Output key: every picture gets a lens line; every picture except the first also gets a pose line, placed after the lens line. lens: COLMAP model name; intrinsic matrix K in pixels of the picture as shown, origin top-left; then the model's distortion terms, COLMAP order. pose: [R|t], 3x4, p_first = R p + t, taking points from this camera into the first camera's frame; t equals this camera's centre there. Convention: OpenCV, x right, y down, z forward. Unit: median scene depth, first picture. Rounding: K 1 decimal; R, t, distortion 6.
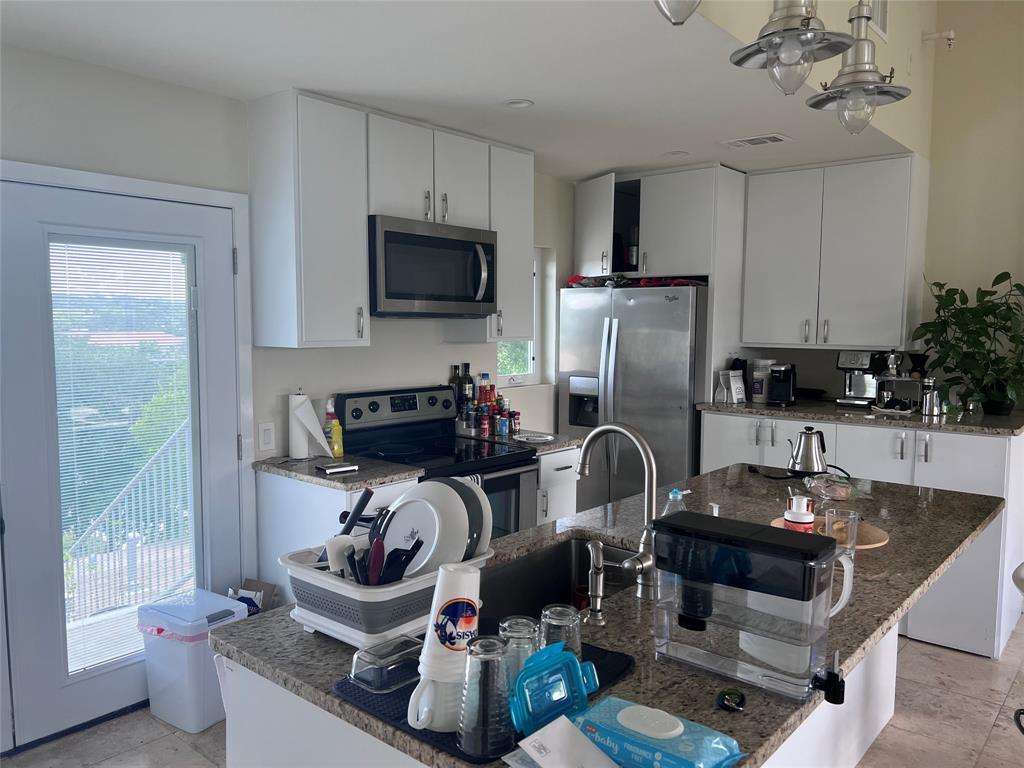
lens RADIAL K [[783.9, 0, 510.9], [0, 783.9, 385.4], [0, 0, 1]] dist [0.061429, -0.051956]
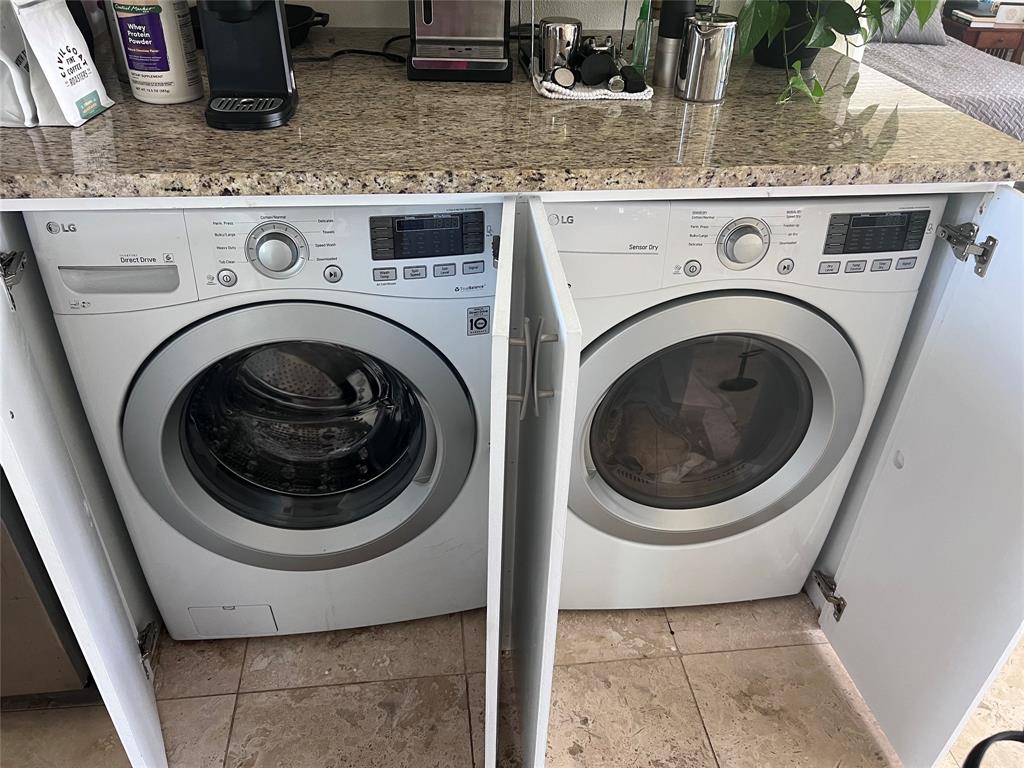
lens RADIAL K [[783.9, 0, 511.4], [0, 783.9, 382.9], [0, 0, 1]] dist [0.061429, -0.051956]
pose [[0.679915, -0.405539, 0.610945, 0.190996], [0.038537, 0.851765, 0.522505, -0.034162], [-0.732278, -0.331715, 0.594756, 0.720648]]
